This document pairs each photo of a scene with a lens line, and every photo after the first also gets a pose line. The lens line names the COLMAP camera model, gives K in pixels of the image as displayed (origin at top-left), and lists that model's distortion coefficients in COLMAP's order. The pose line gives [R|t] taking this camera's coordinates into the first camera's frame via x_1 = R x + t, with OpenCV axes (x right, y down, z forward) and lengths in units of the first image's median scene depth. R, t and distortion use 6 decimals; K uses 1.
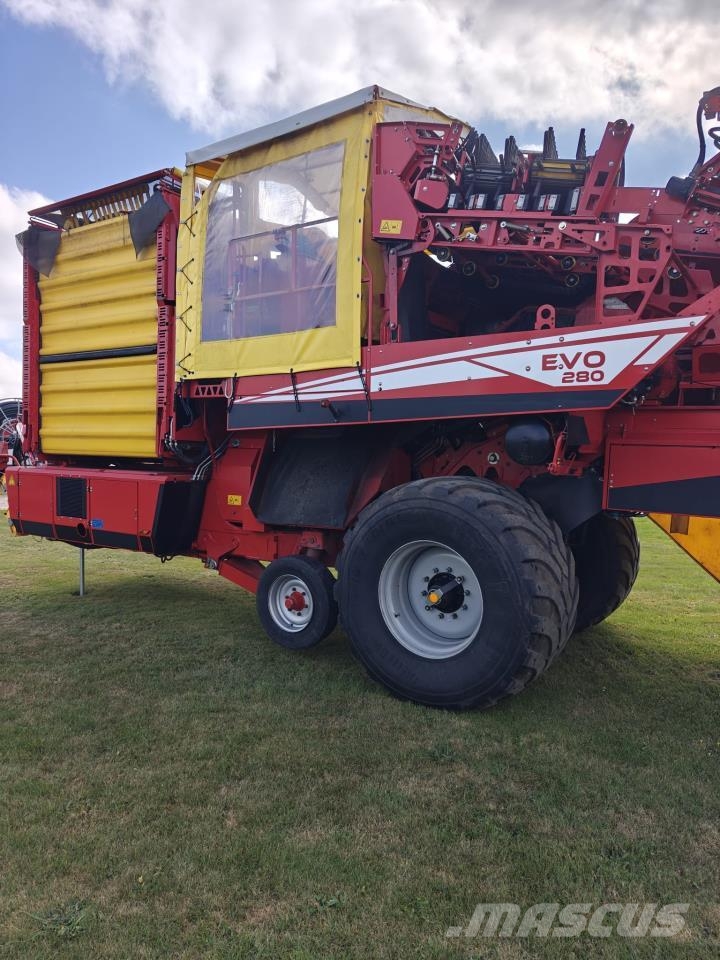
lens RADIAL K [[716.5, 0, 360.0], [0, 716.5, 480.0], [0, 0, 1]] dist [0.026697, -0.003469]
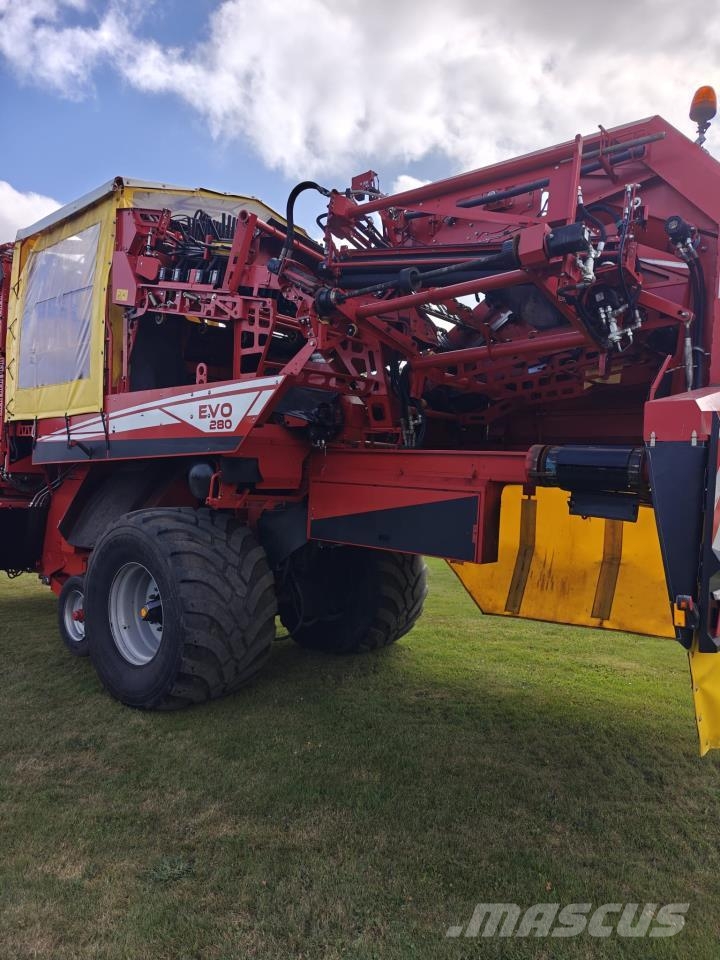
lens RADIAL K [[695.0, 0, 360.0], [0, 695.0, 480.0], [0, 0, 1]] dist [0.034750, 0.000166]
pose [[0.993905, 0.010808, -0.109712, 0.562068], [-0.014849, 0.999239, -0.036077, -0.013105], [0.109238, 0.037487, 0.993309, -0.086260]]
